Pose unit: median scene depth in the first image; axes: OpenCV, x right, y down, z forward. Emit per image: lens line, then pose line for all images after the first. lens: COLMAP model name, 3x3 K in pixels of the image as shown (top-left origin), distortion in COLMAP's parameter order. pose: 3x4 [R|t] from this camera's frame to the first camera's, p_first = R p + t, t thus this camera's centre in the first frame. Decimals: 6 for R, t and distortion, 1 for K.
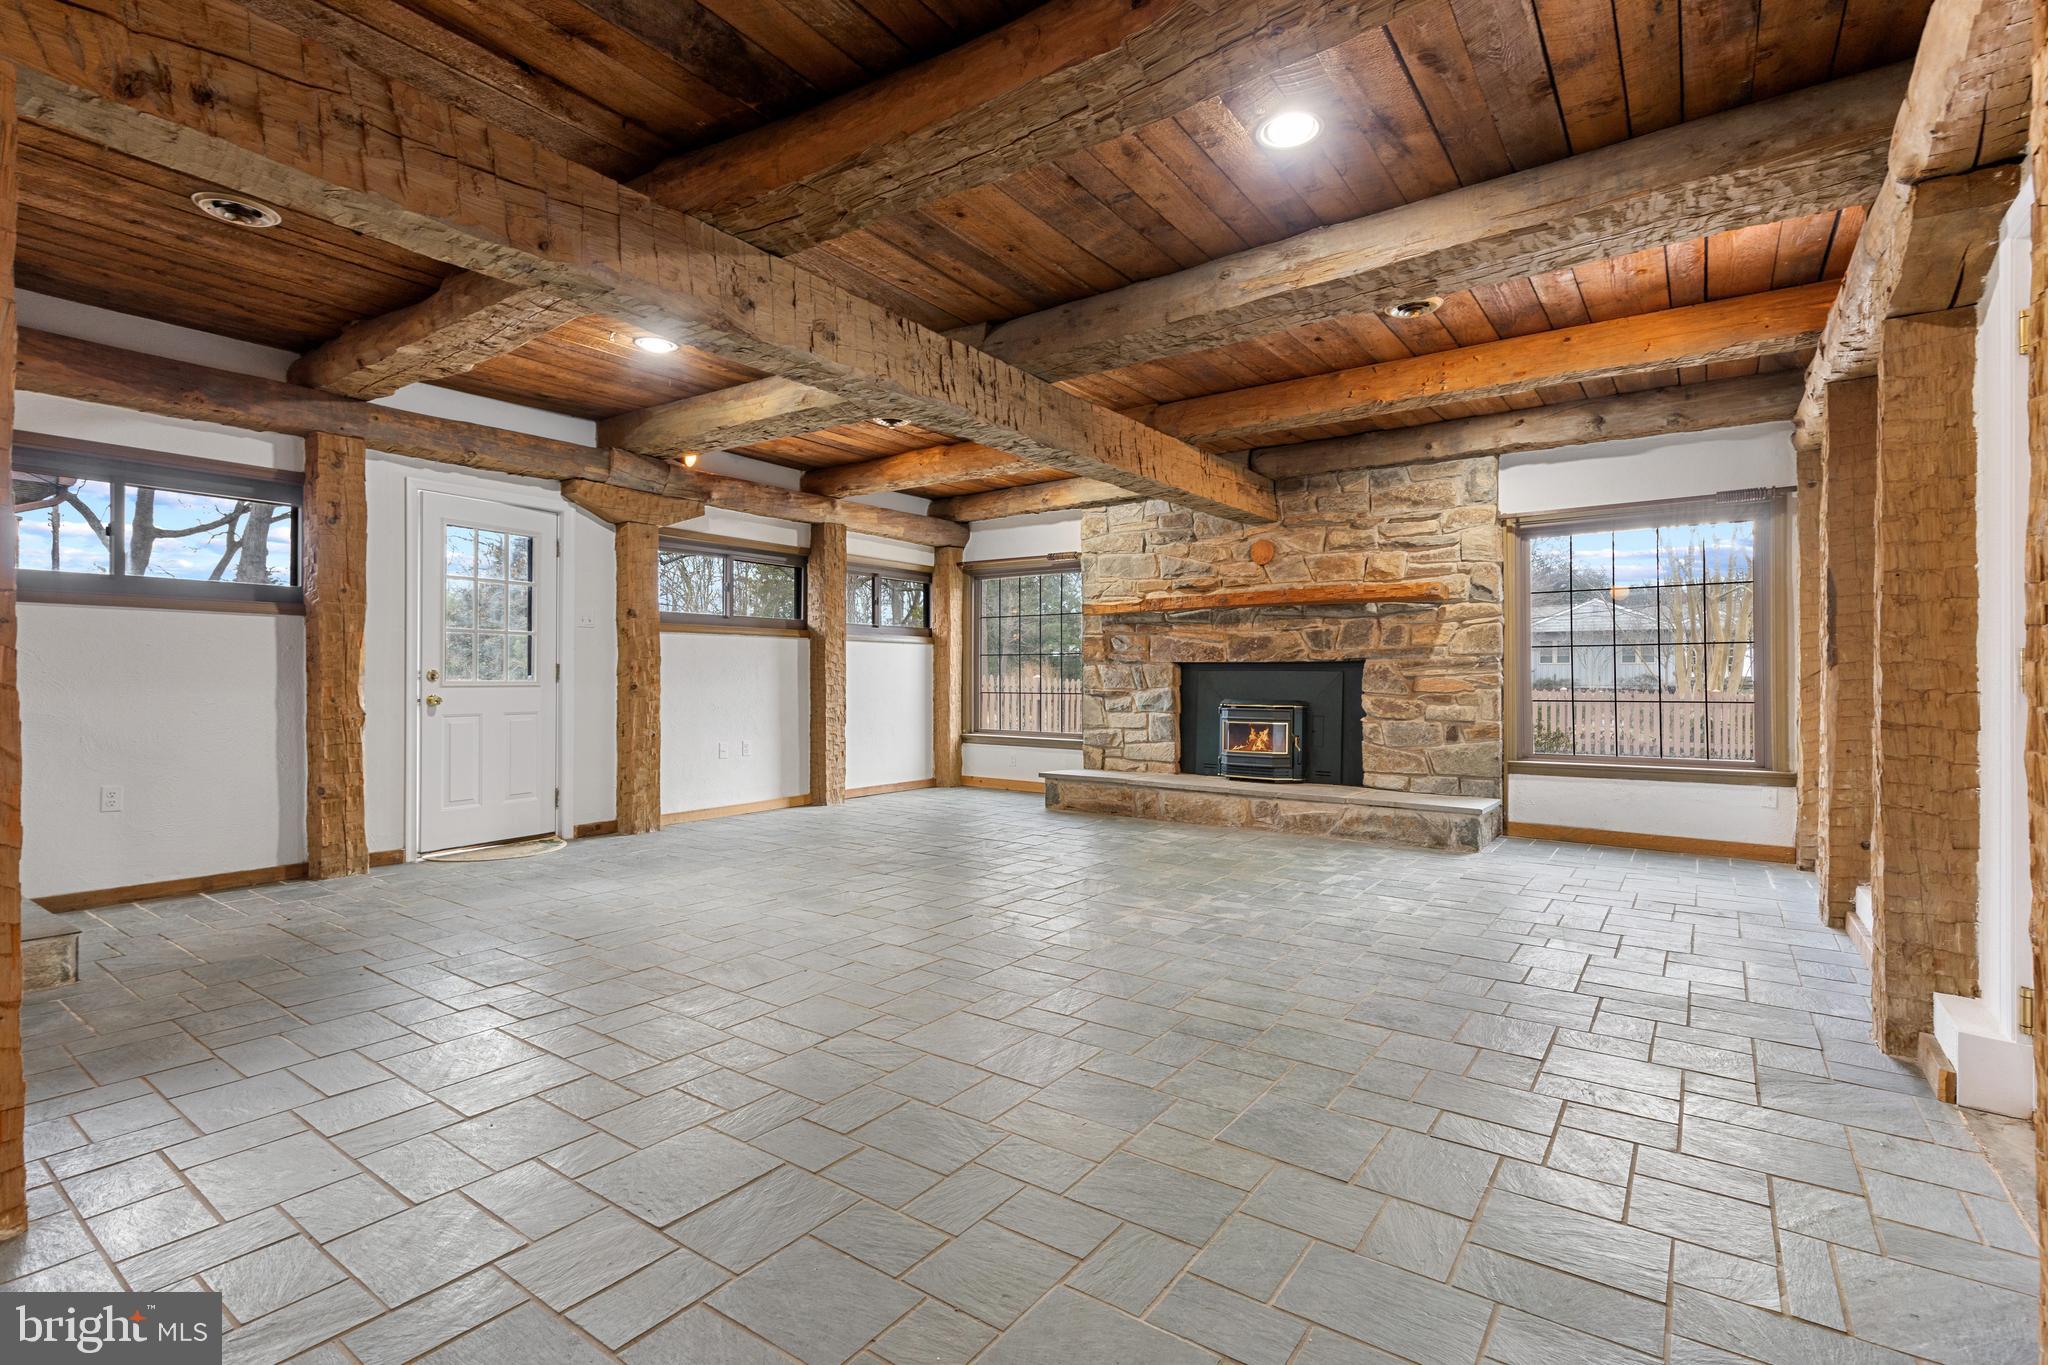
lens RADIAL K [[935.3, 0, 1034.4], [0, 935.3, 677.1], [0, 0, 1]] dist [0.007521, -0.000028]
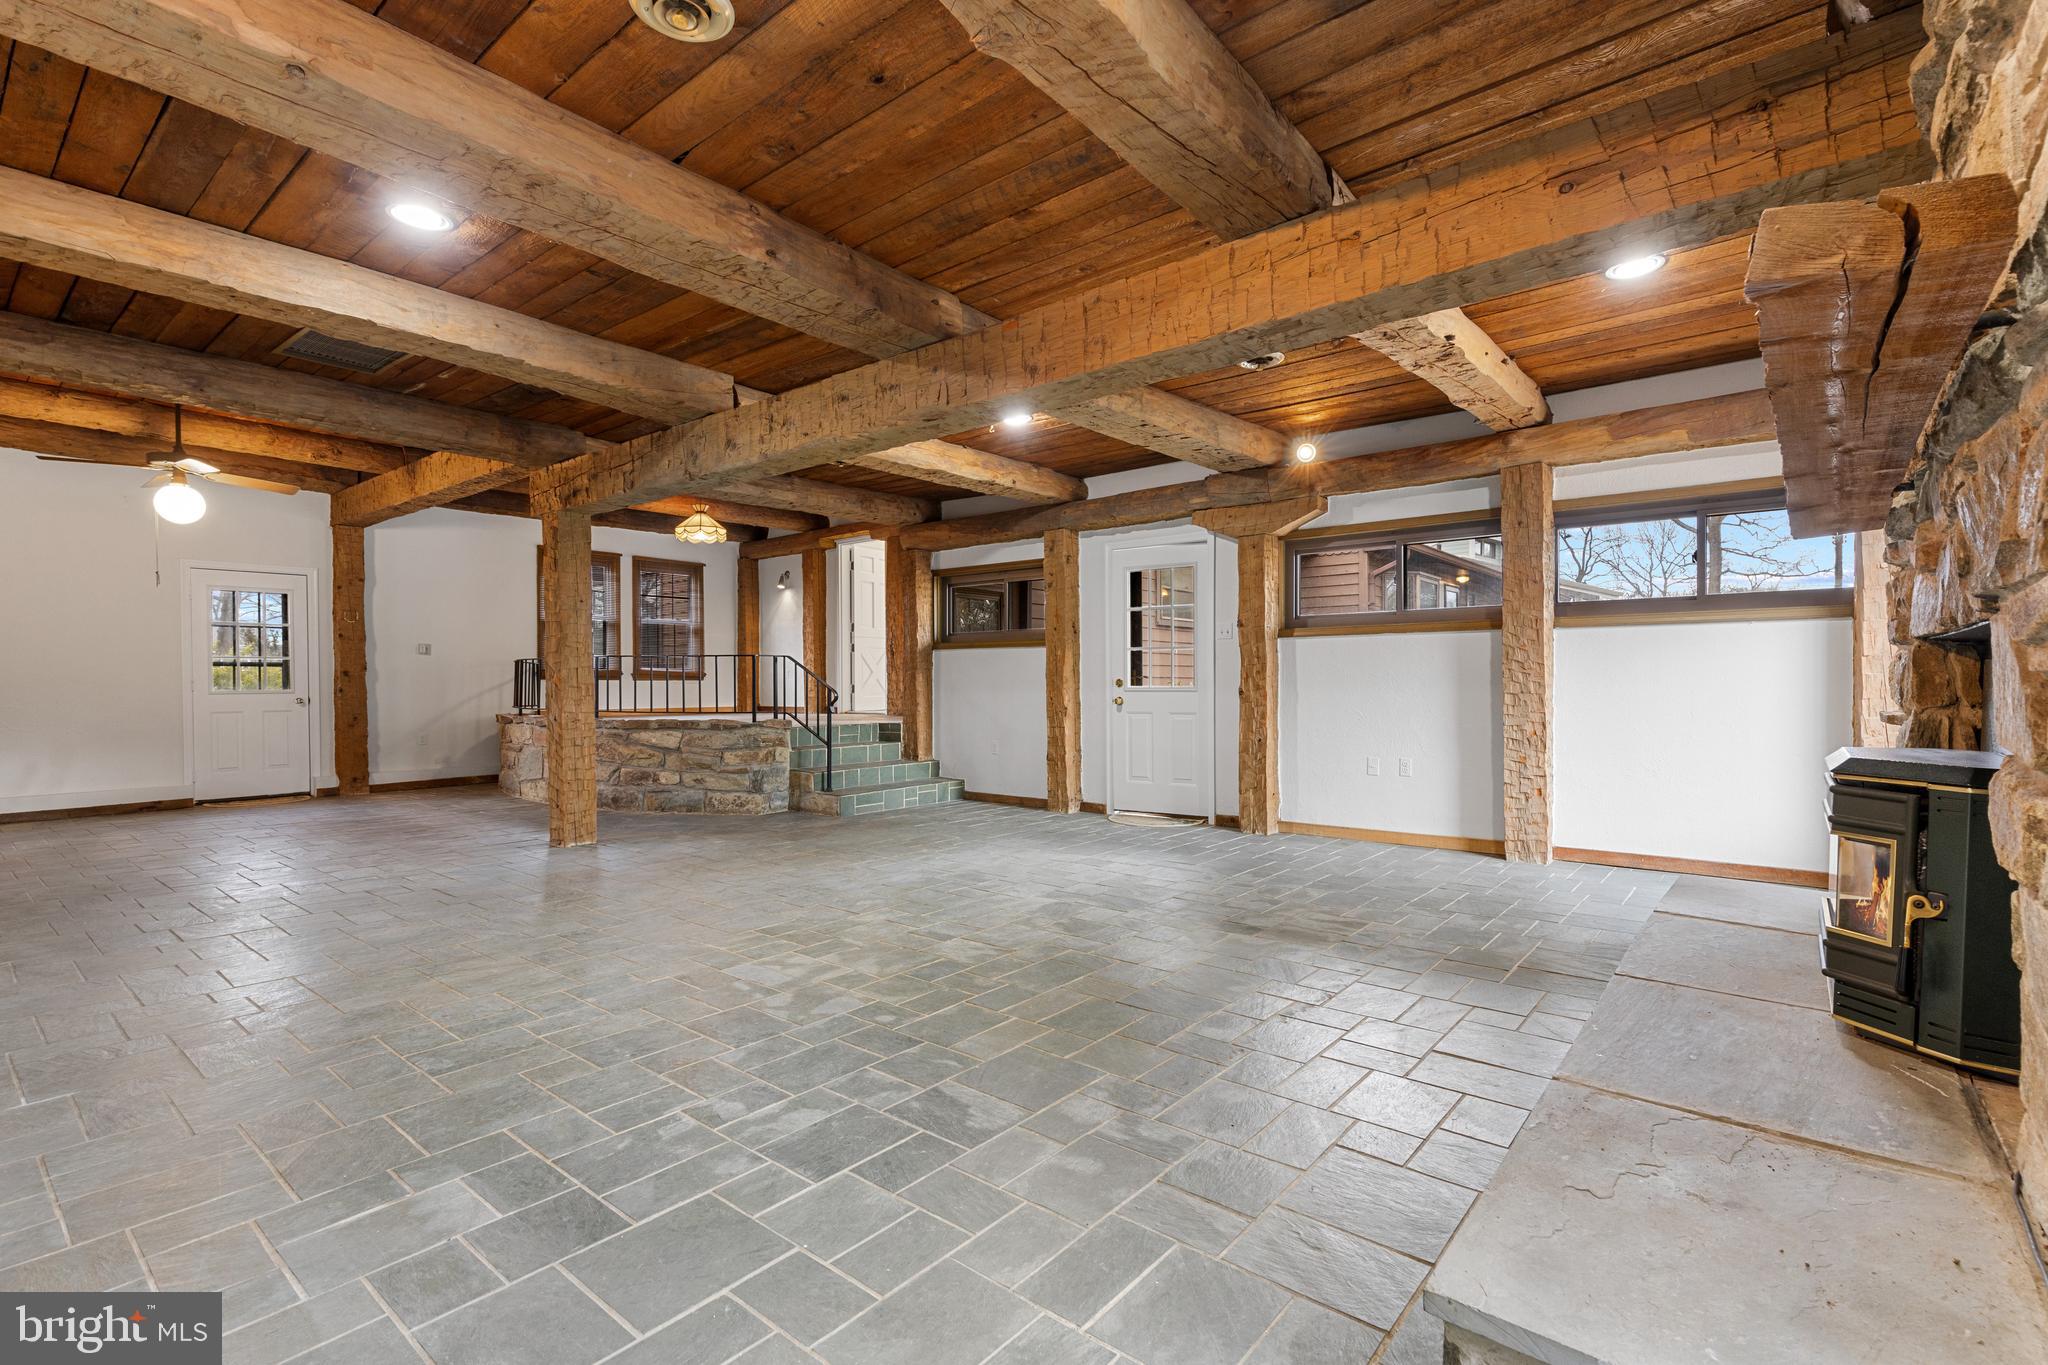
lens RADIAL K [[935.3, 0, 1027.8], [0, 935.3, 687.2], [0, 0, 1]] dist [0.007521, -0.000028]
pose [[-0.065691, 0.010961, -0.997780, 1.031947], [0.009136, 0.999904, 0.010383, -0.015305], [0.997798, -0.008433, -0.065785, 1.331575]]
